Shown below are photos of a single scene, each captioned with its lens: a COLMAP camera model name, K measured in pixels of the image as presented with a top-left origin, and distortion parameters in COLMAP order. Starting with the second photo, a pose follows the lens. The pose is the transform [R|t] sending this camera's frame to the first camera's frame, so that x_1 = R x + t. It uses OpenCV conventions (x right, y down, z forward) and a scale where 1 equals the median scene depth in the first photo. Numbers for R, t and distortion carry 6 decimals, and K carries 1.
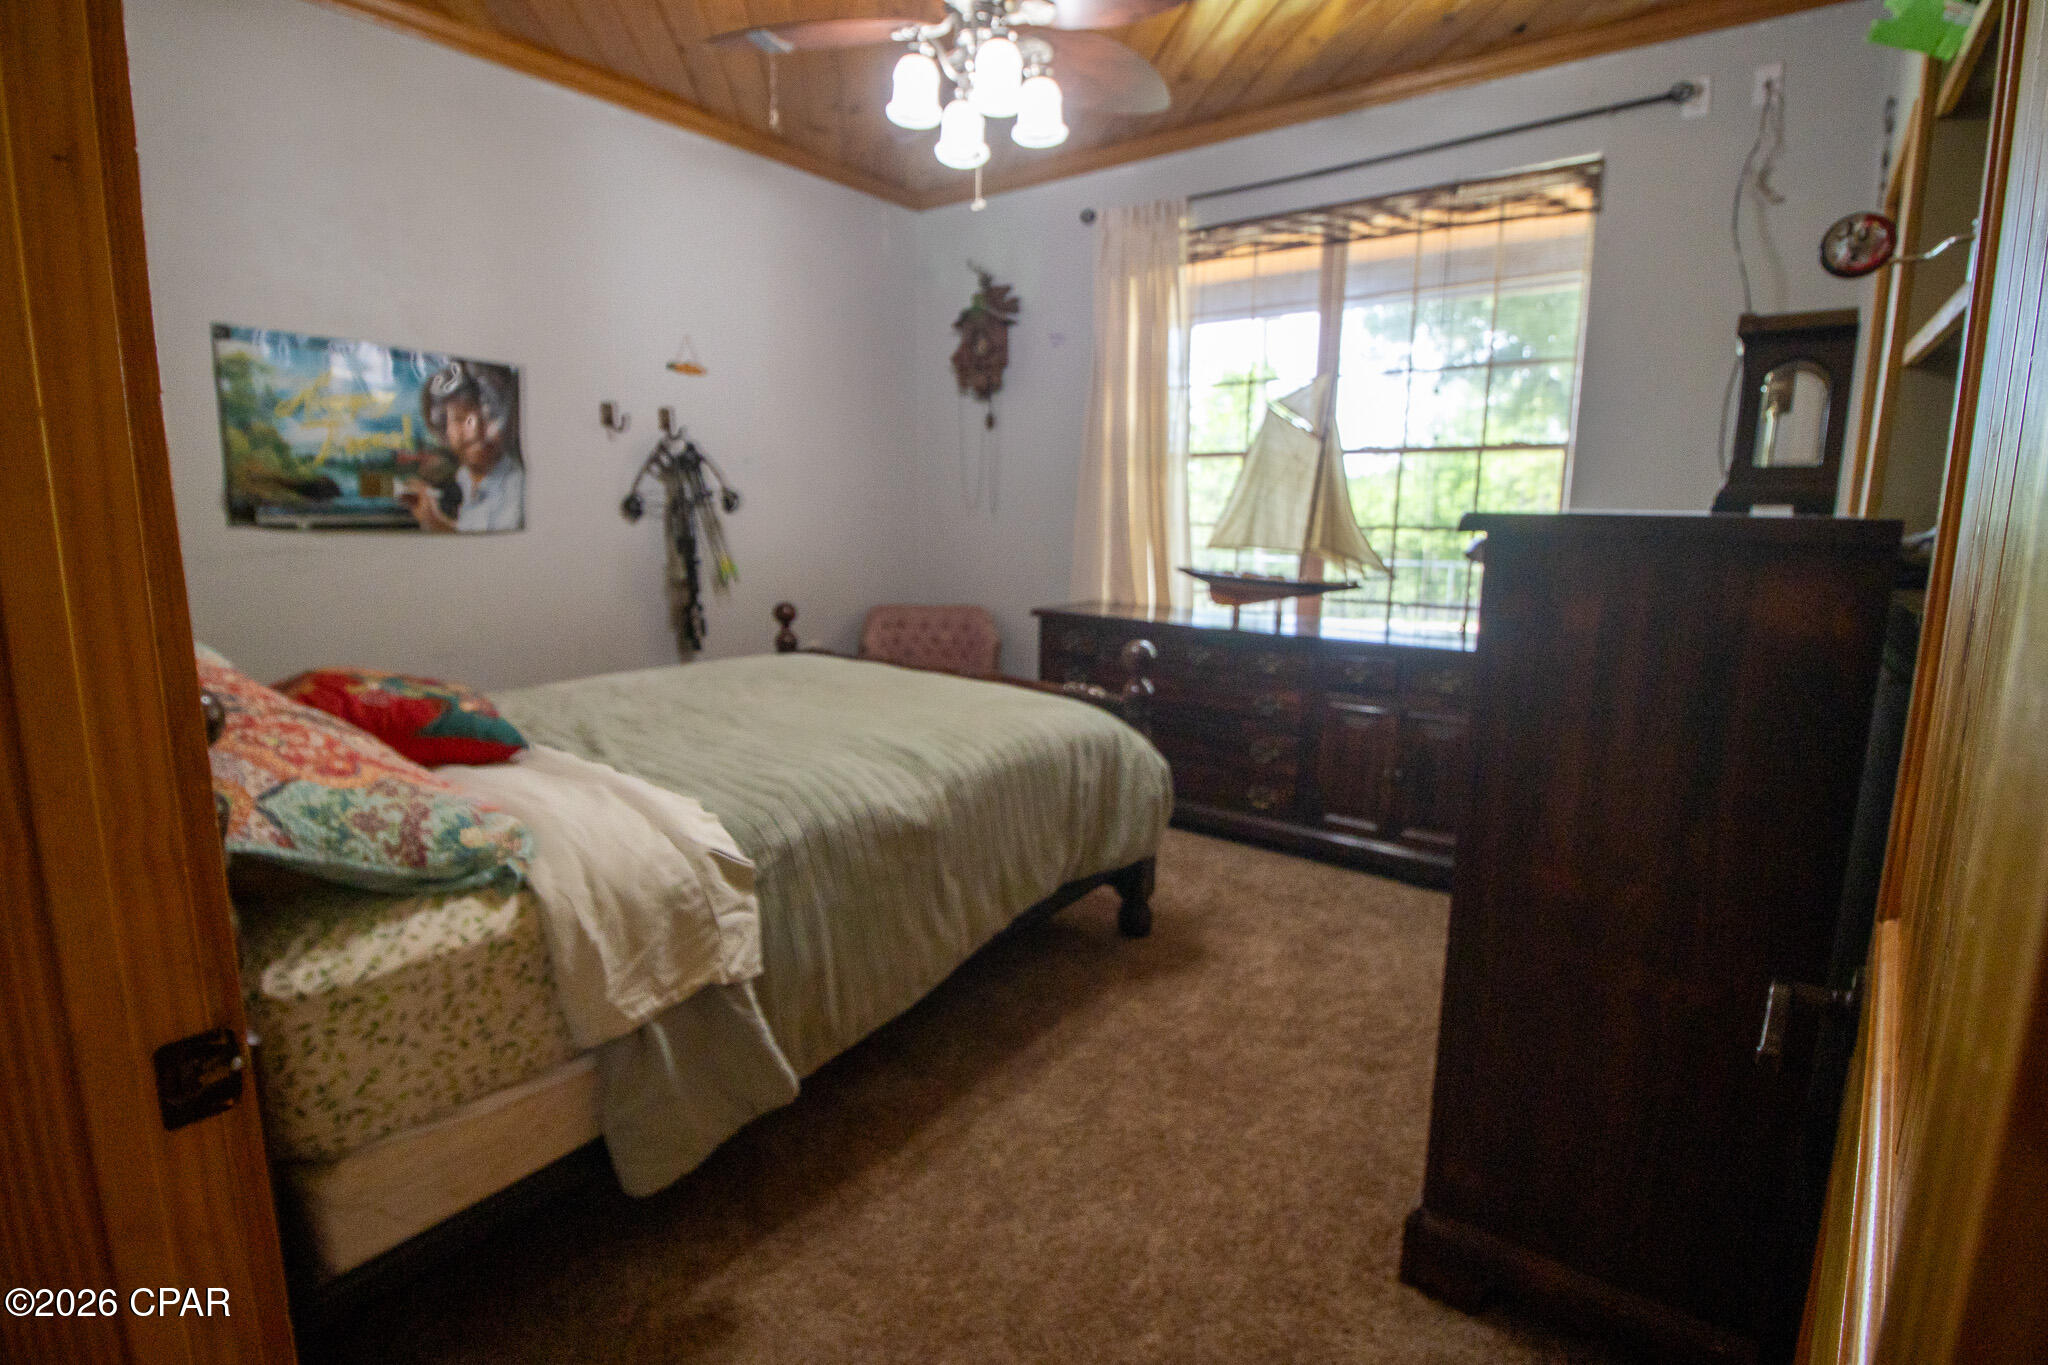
lens RADIAL K [[947.3, 0, 1017.6], [0, 947.3, 659.9], [0, 0, 1]] dist [0.001576, -0.015387]
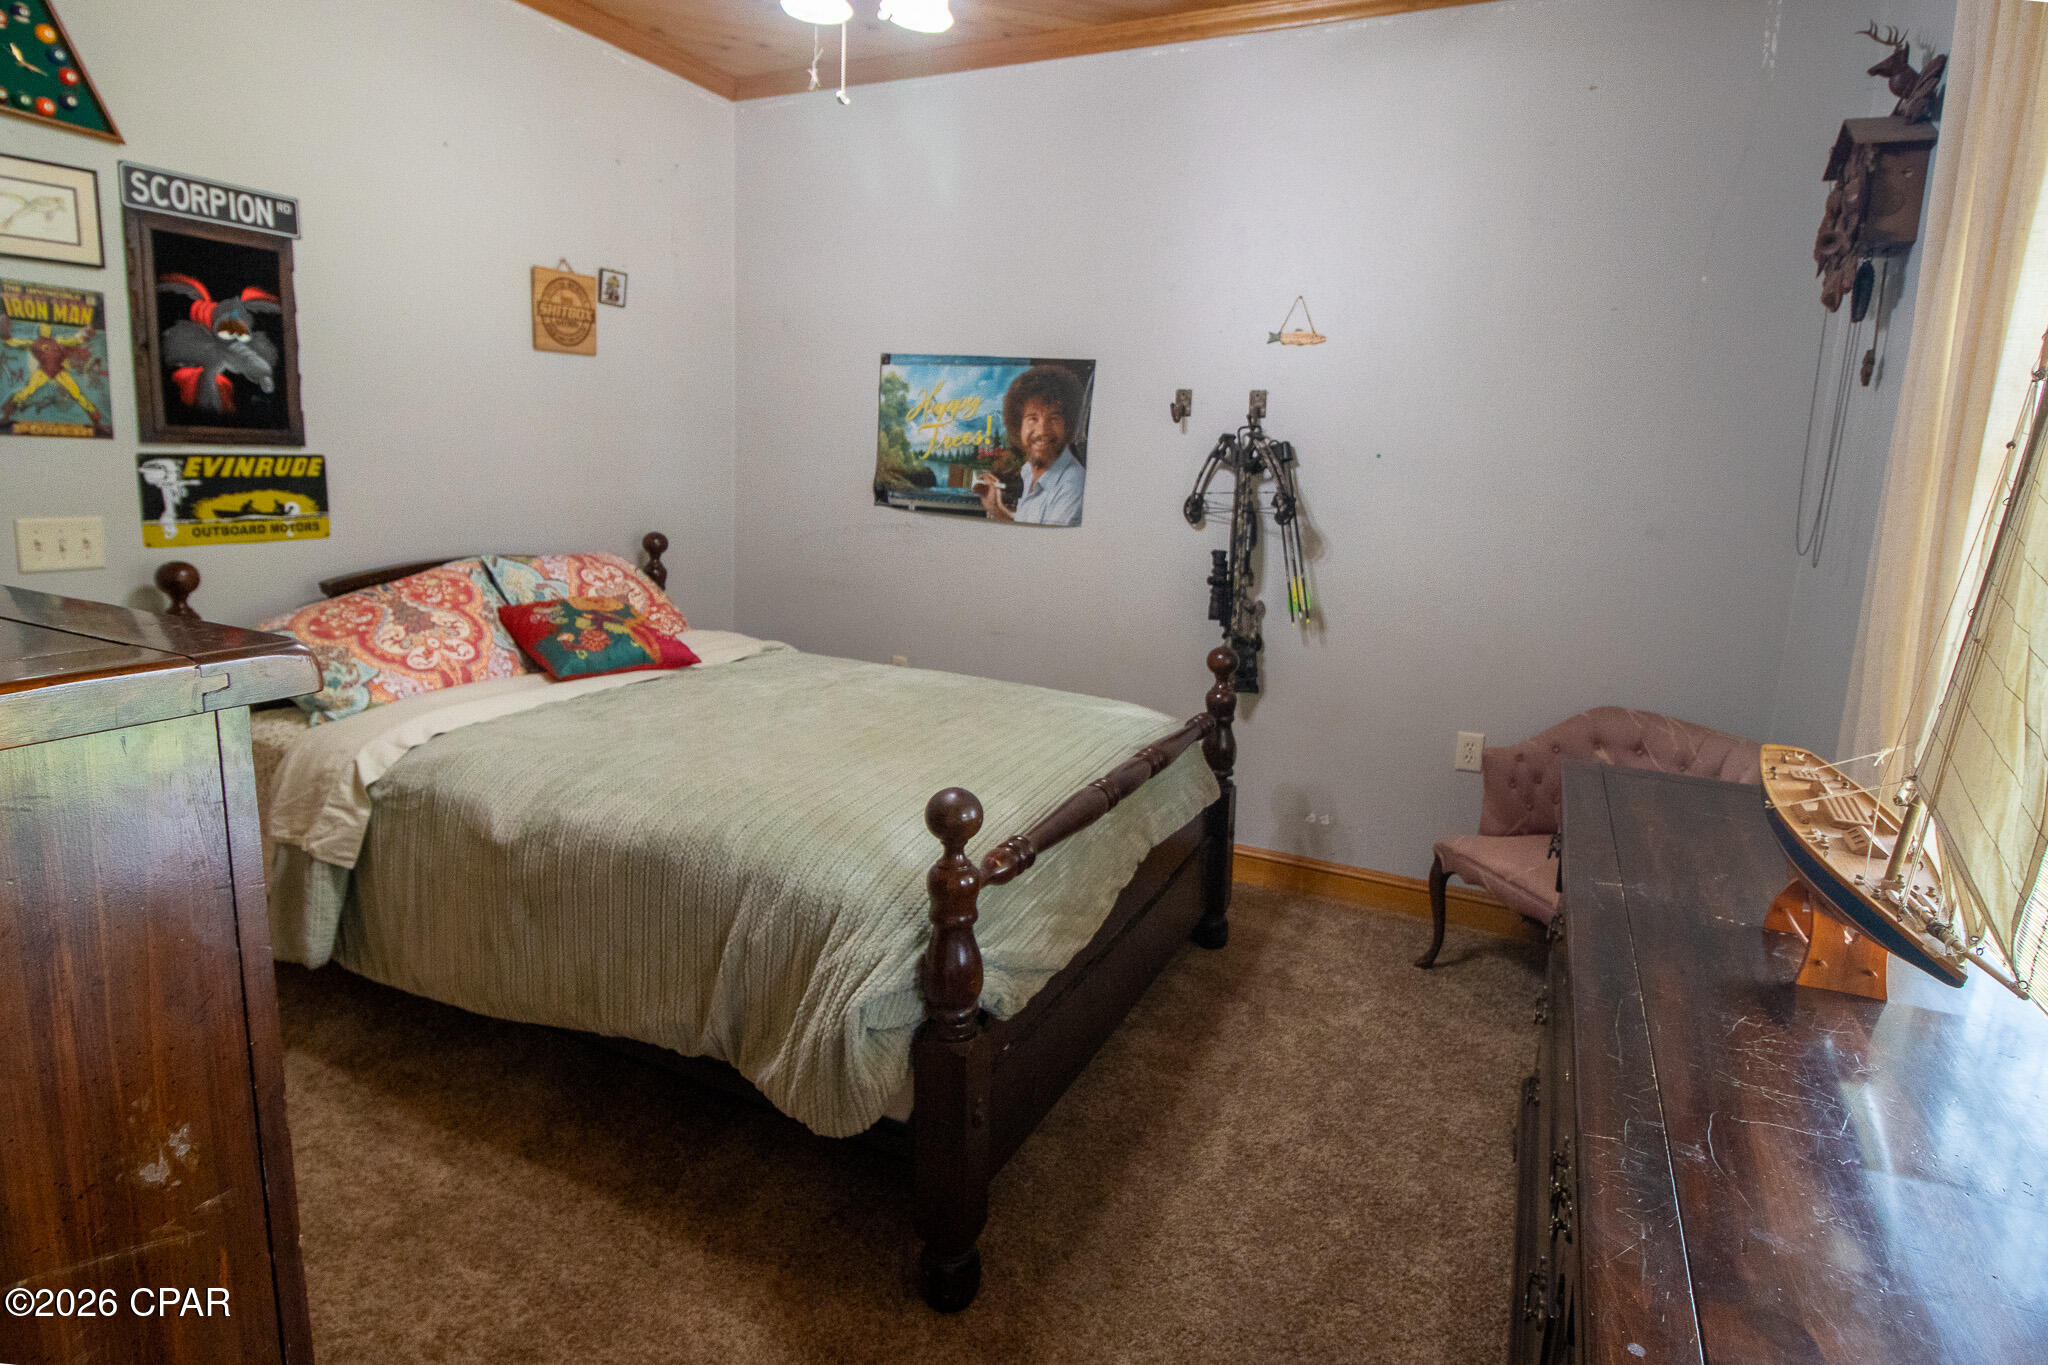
lens RADIAL K [[1061.8, 0, 1024.0], [0, 1061.8, 682.5], [0, 0, 1]] dist [-0.000561, -0.000121]
pose [[0.200271, 0.201223, -0.958854, 0.647309], [-0.198609, 0.966700, 0.161387, -0.166008], [0.959399, 0.158116, 0.233566, 0.805021]]
